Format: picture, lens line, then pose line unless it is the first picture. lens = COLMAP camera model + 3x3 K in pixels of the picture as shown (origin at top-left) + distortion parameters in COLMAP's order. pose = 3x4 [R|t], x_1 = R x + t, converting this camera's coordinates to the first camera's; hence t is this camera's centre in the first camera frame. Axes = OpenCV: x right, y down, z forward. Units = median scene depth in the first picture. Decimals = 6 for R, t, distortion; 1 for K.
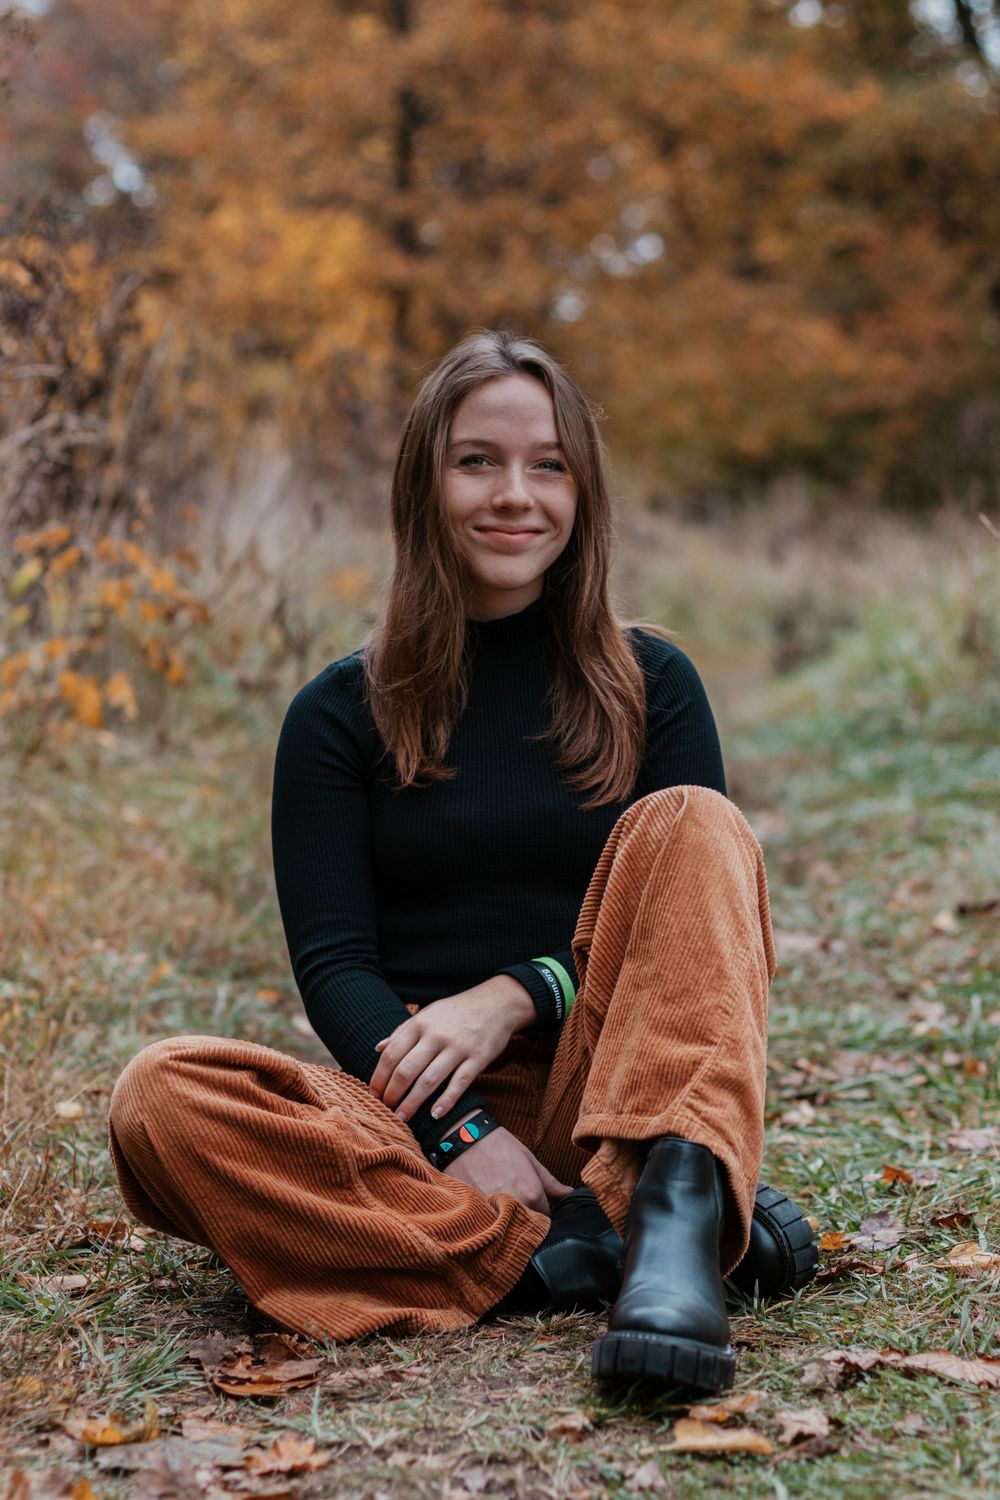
lens RADIAL K [[3406.6, 0, 500.0], [0, 3406.6, 750.0], [0, 0, 1]] dist [0.044958, -0.177945]
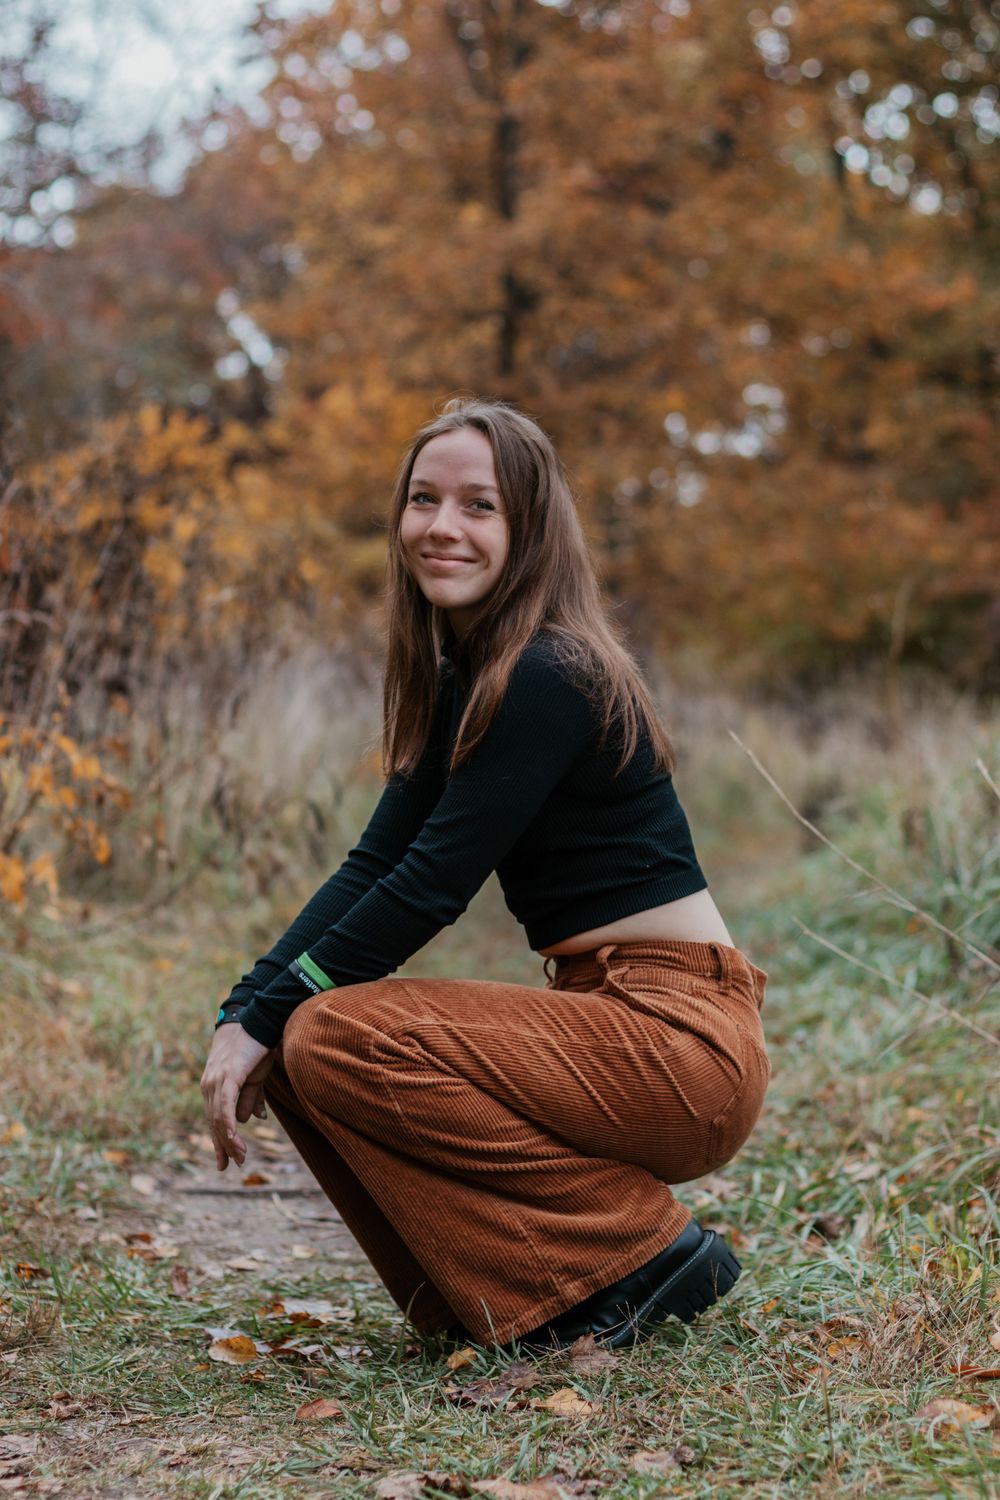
lens RADIAL K [[3402.5, 0, 536.2], [0, 3402.5, 790.6], [0, 0, 1]] dist [0.010225, -0.209048]
pose [[0.999451, 0.018174, -0.027691, 0.101508], [-0.019242, 0.999062, -0.038787, -0.005122], [0.026960, 0.039299, 0.998864, -0.086686]]
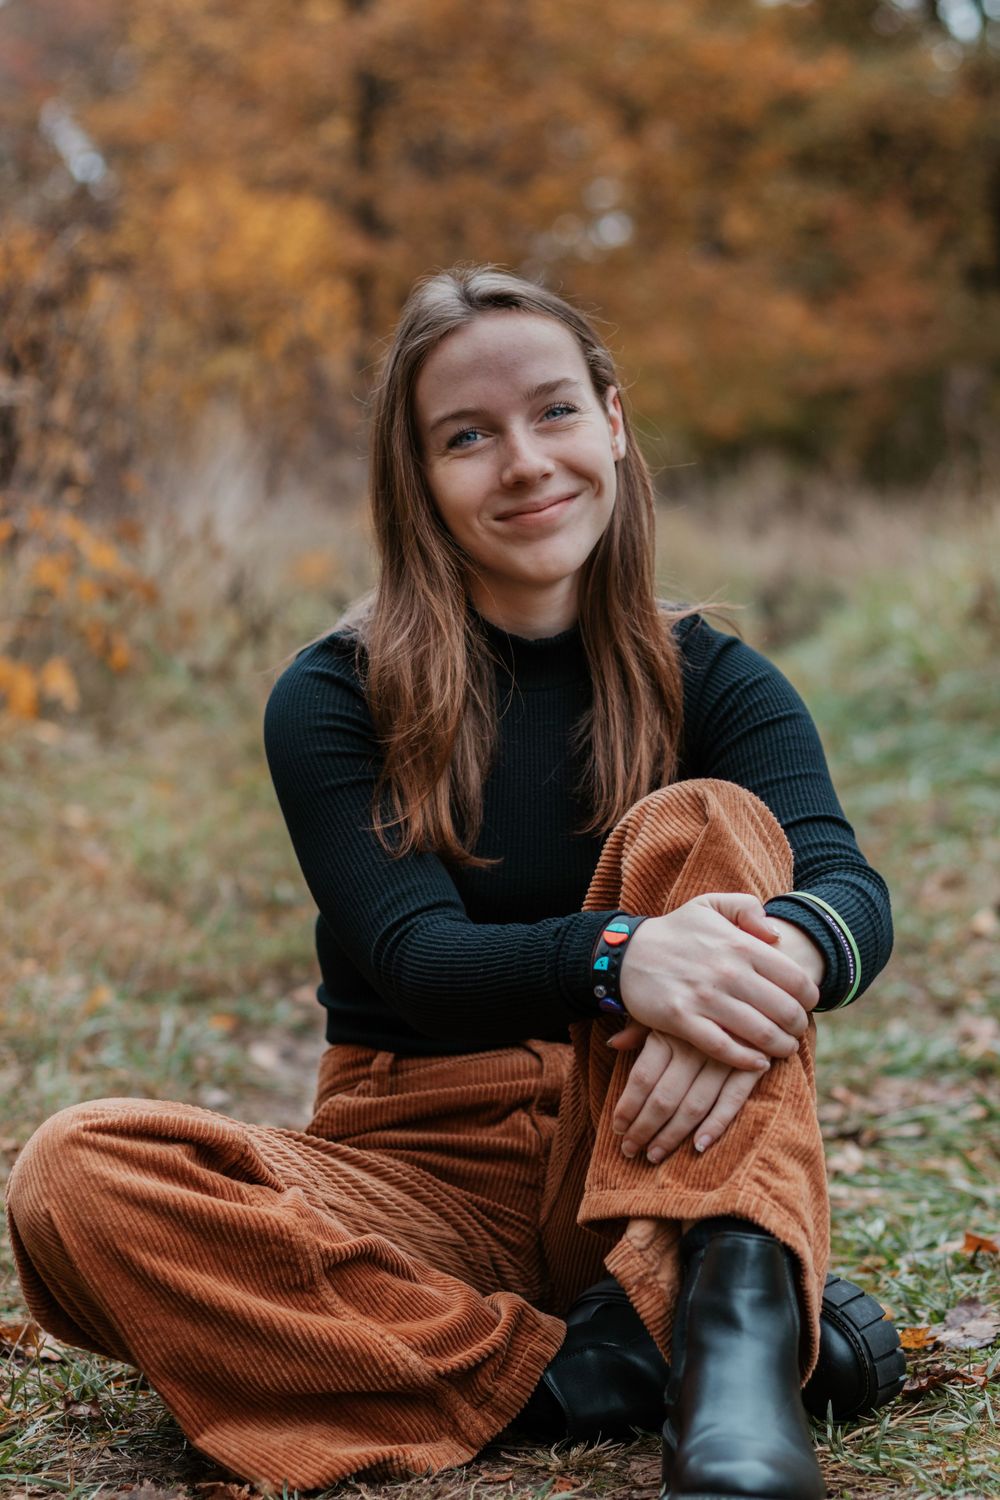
lens RADIAL K [[3416.1, 0, 500.0], [0, 3416.1, 750.0], [0, 0, 1]] dist [0.048700, -0.256463]
pose [[0.999836, -0.015989, 0.008520, -0.003490], [0.015961, 0.999867, 0.003317, 0.000547], [-0.008572, -0.003181, 0.999958, 0.134435]]
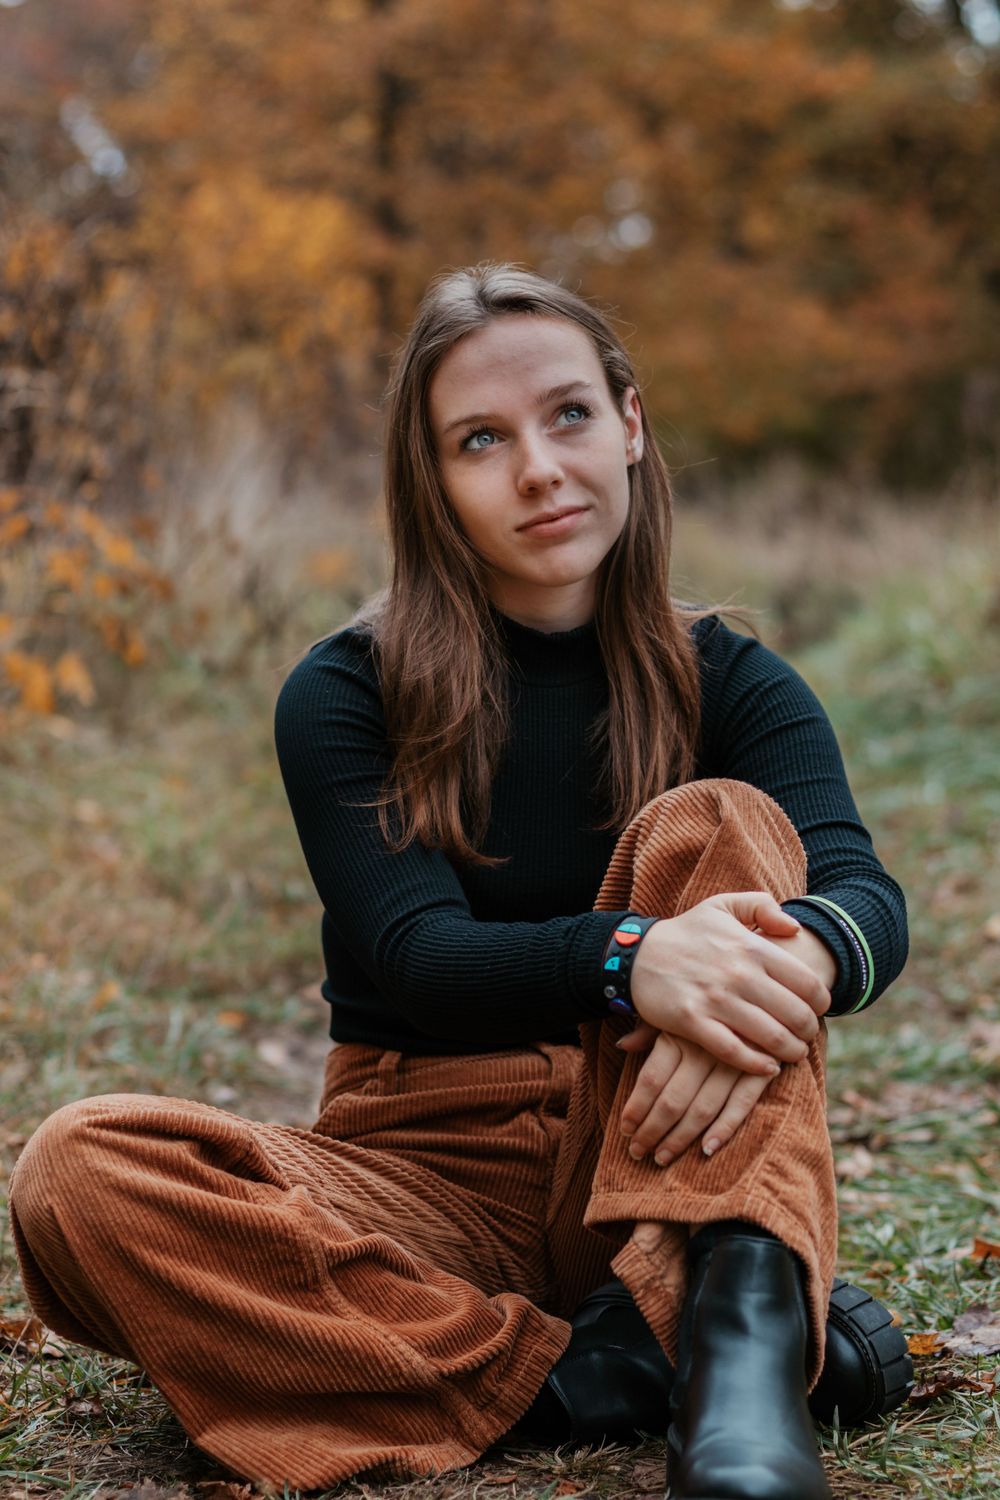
lens RADIAL K [[3416.1, 0, 500.0], [0, 3416.1, 750.0], [0, 0, 1]] dist [0.048700, -0.256463]
pose [[0.999976, -0.005464, 0.004166, -0.002861], [0.005451, 0.999980, 0.003077, 0.001067], [-0.004183, -0.003055, 0.999987, 0.138016]]
